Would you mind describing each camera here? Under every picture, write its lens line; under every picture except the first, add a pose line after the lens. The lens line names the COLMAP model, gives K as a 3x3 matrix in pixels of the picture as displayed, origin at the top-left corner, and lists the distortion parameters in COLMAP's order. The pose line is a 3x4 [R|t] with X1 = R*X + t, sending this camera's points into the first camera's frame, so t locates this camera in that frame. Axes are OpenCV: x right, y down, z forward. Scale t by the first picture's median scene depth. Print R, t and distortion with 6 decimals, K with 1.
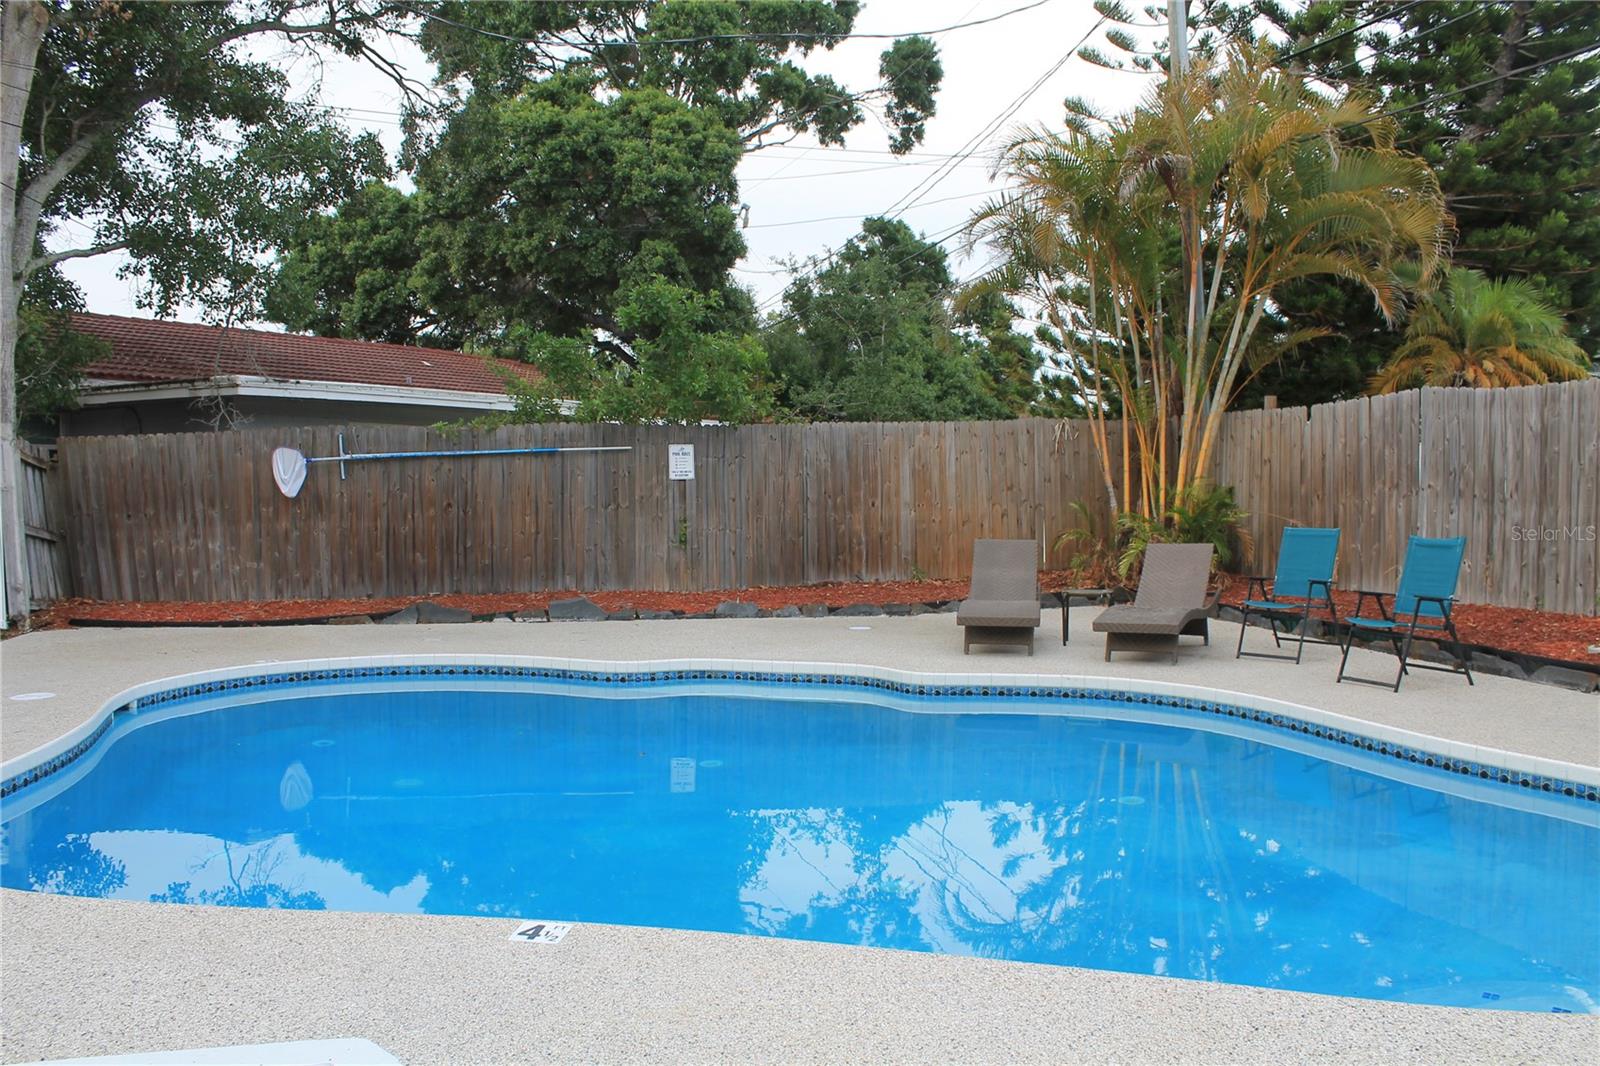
lens RADIAL K [[1328.4, 0, 795.9], [0, 1328.4, 554.7], [0, 0, 1]] dist [-0.172042, 0.145214]
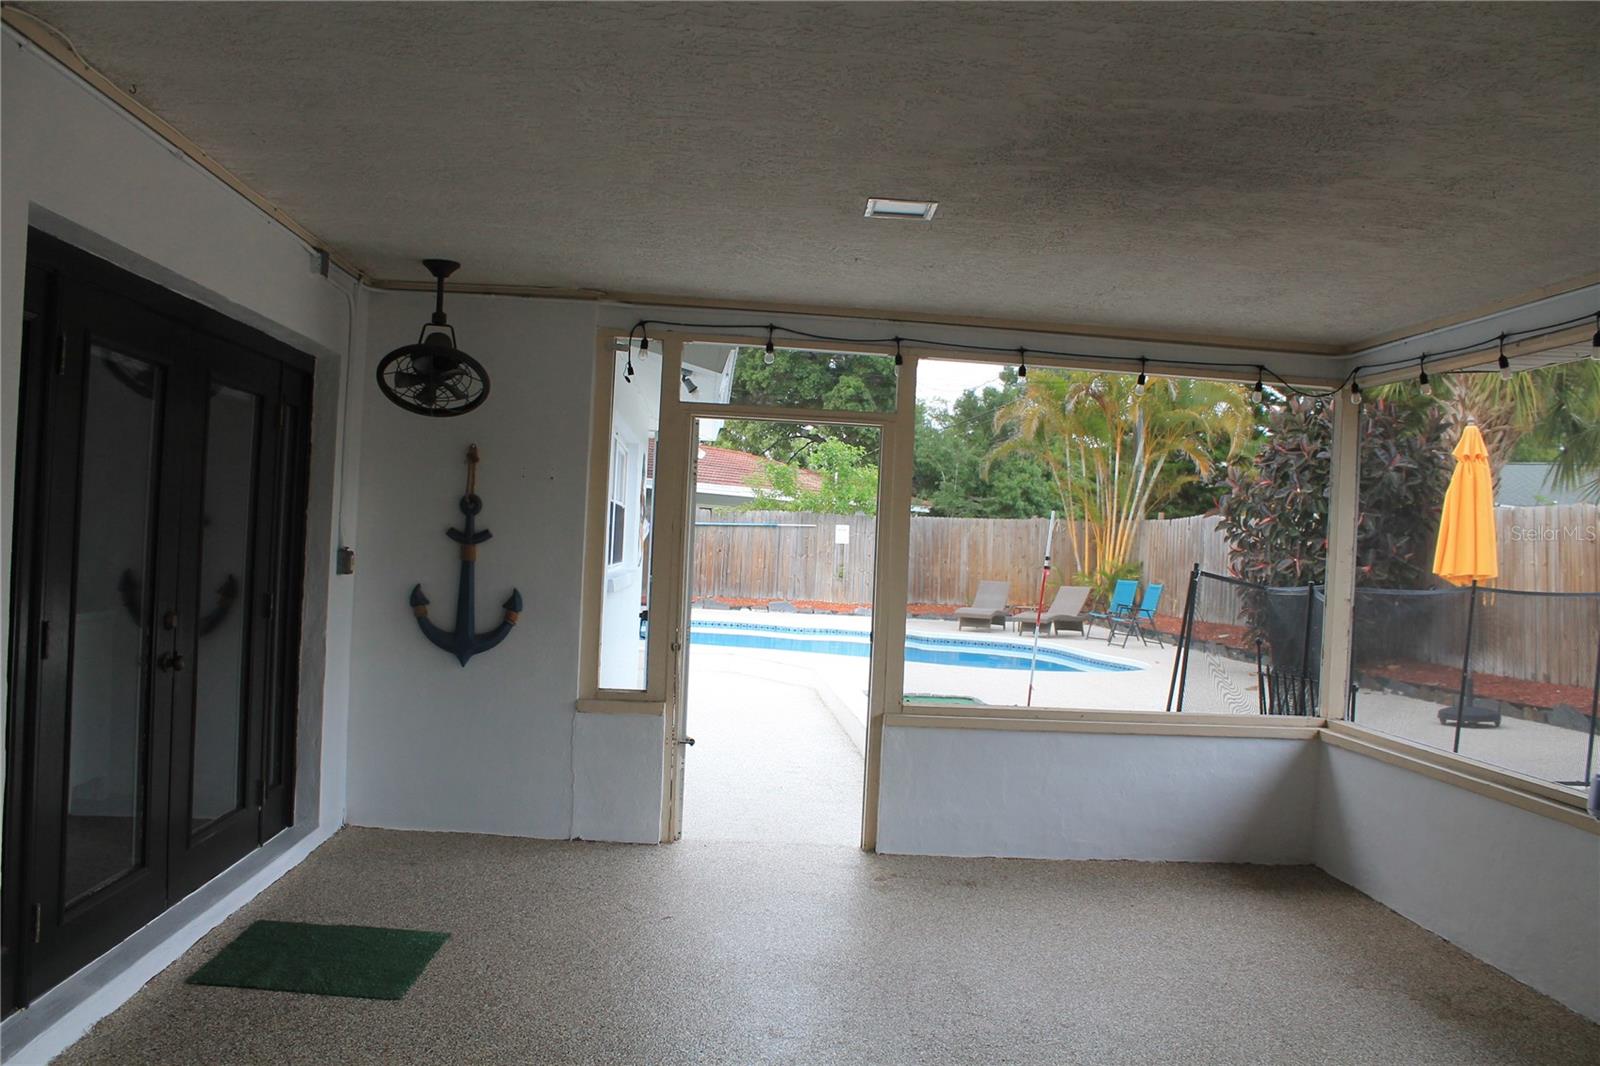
lens RADIAL K [[1328.4, 0, 795.9], [0, 1328.4, 554.7], [0, 0, 1]] dist [-0.172042, 0.145214]
pose [[0.986340, 0.049477, -0.157113, 0.142140], [-0.056881, 0.997455, -0.042980, 0.042573], [0.154587, 0.051329, 0.986645, -0.843832]]
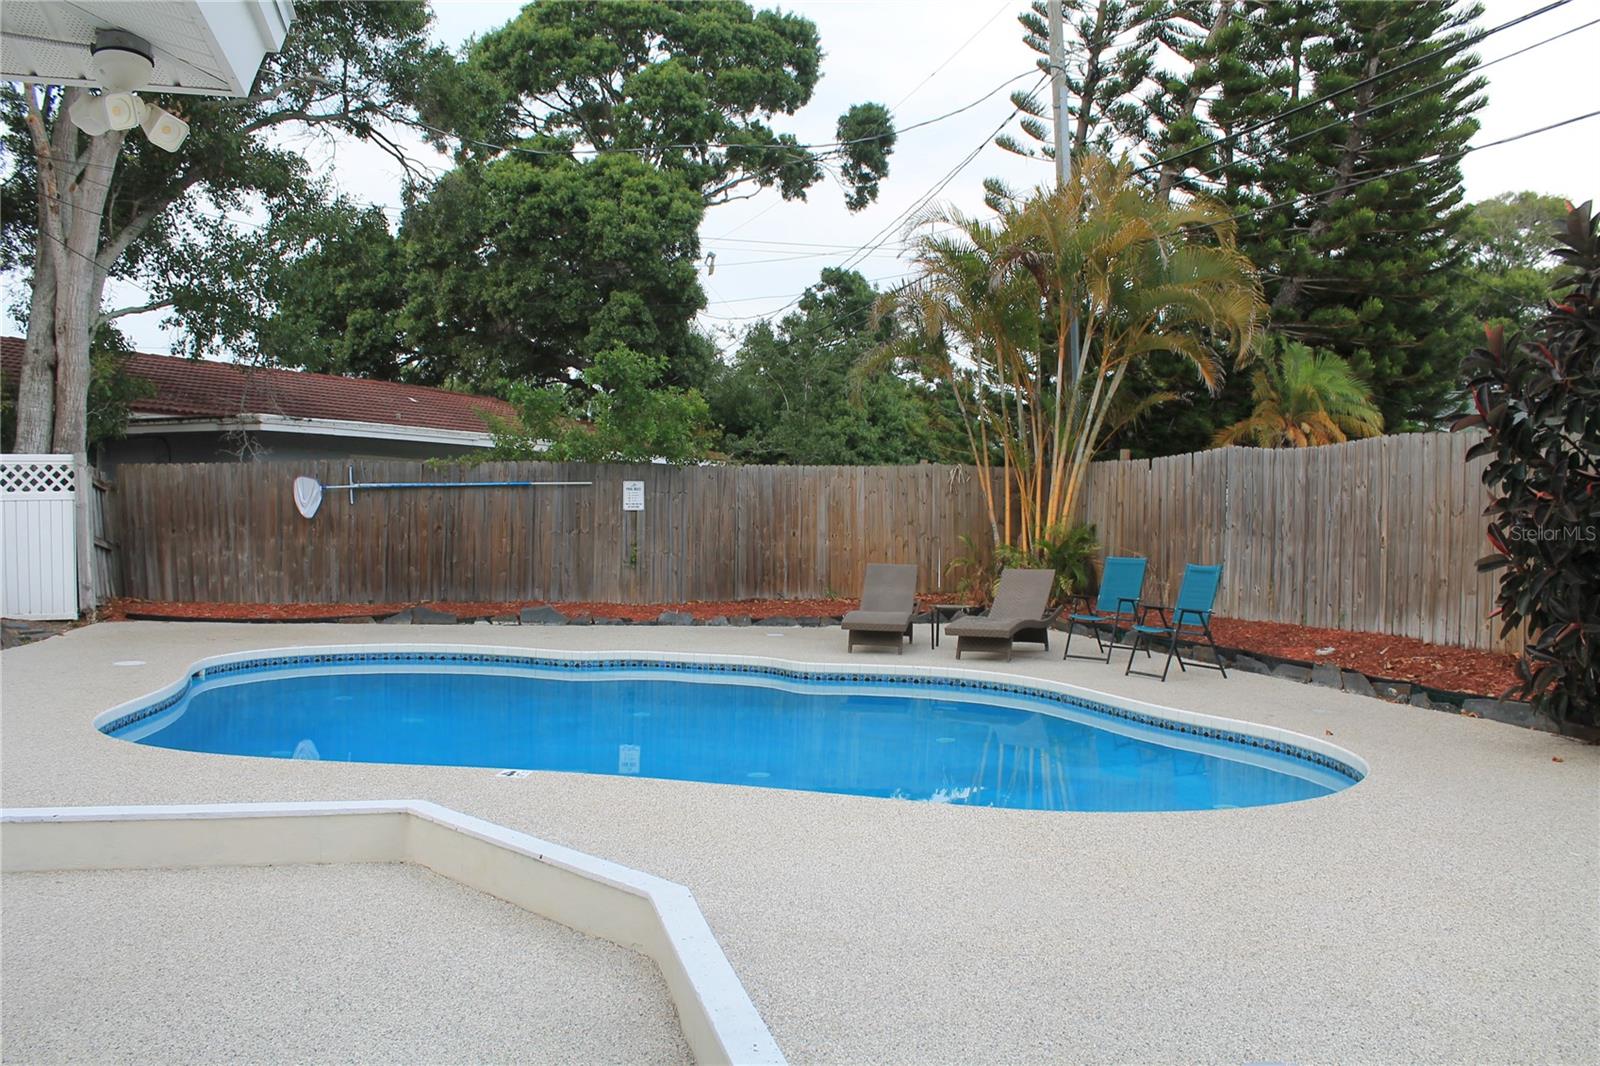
lens RADIAL K [[1335.6, 0, 782.5], [0, 1335.6, 540.1], [0, 0, 1]] dist [-0.169843, 0.152908]
pose [[0.999756, 0.019209, 0.010937, 0.034908], [-0.018809, 0.999188, -0.035620, 0.010240], [-0.011612, 0.035406, 0.999306, -0.198993]]
